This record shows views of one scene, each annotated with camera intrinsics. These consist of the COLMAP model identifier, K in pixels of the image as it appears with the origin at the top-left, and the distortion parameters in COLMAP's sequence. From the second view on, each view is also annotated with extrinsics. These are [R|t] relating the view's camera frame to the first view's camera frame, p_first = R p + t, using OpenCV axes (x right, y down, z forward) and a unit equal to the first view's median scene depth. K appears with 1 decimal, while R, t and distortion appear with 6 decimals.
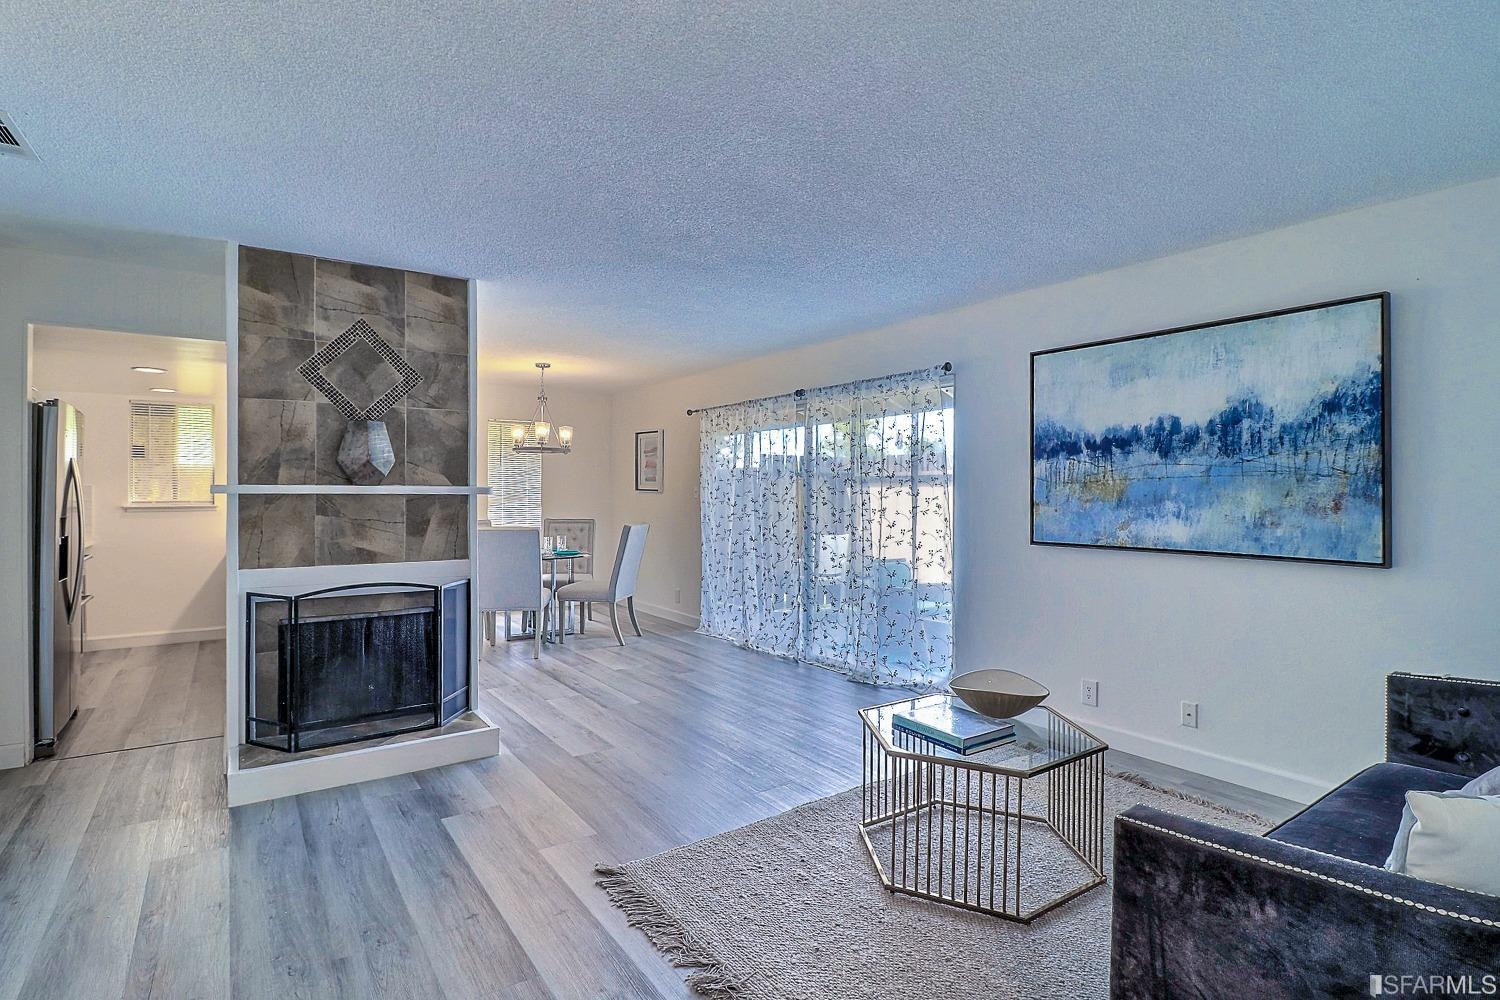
lens RADIAL K [[706.8, 0, 750.0], [0, 706.8, 487.5], [0, 0, 1]] dist [-0.003387, -0.008846]
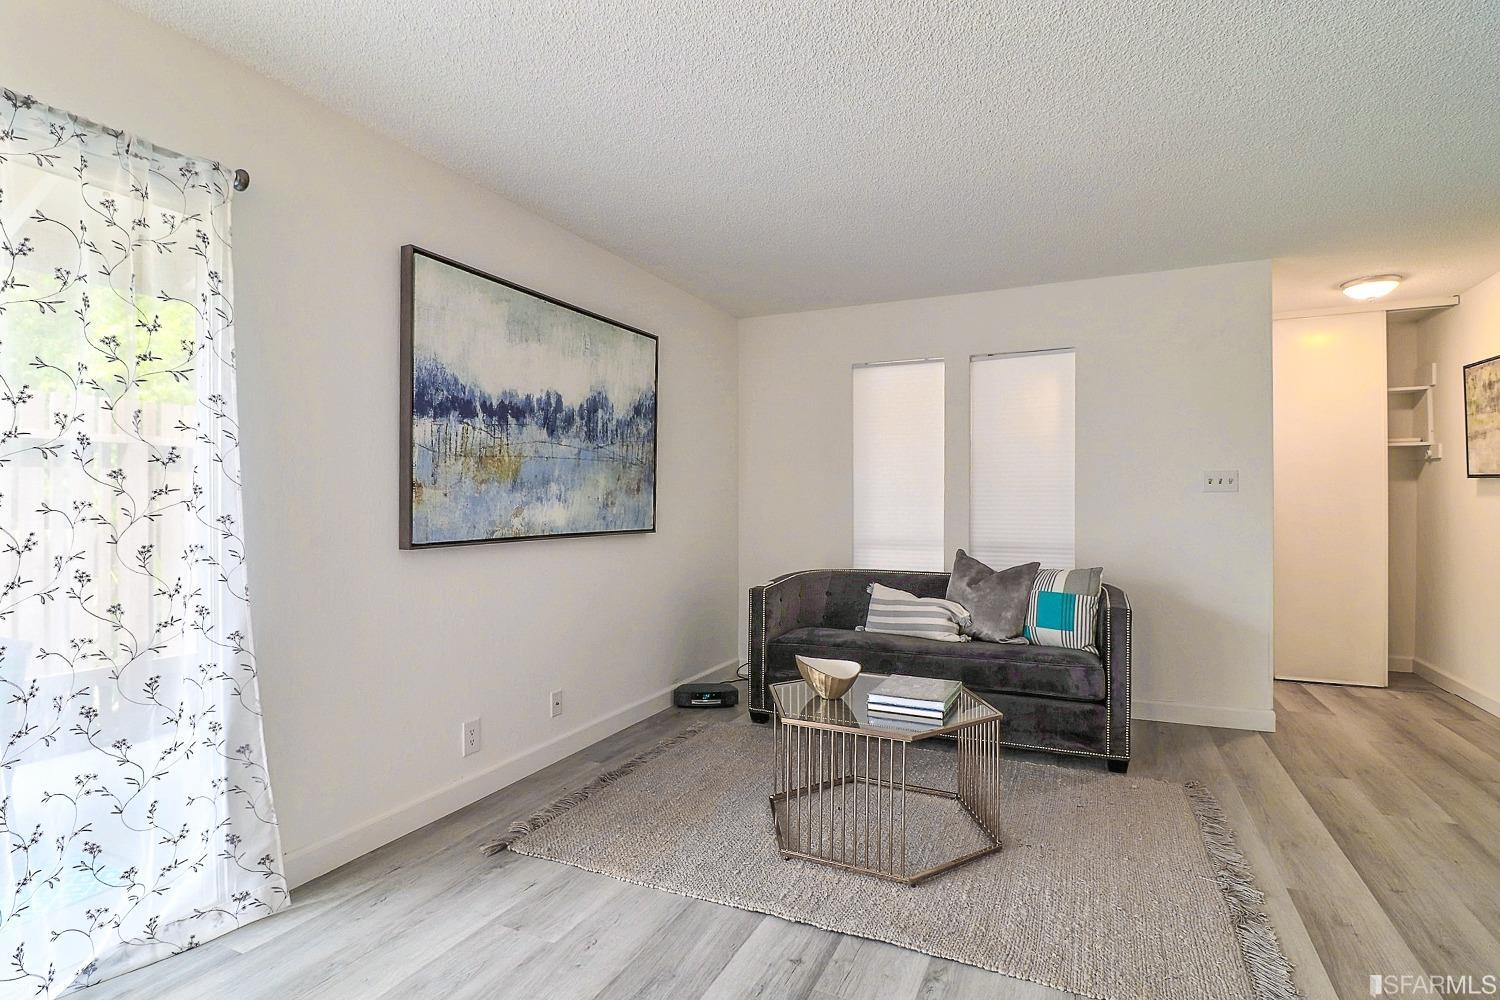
lens RADIAL K [[706.8, 0, 757.2], [0, 706.8, 506.7], [0, 0, 1]] dist [-0.003387, -0.008846]
pose [[-0.476583, -0.006384, 0.879106, -0.369515], [-0.003796, 0.999979, 0.005204, 0.046319], [-0.879121, -0.000857, -0.476597, 1.249448]]
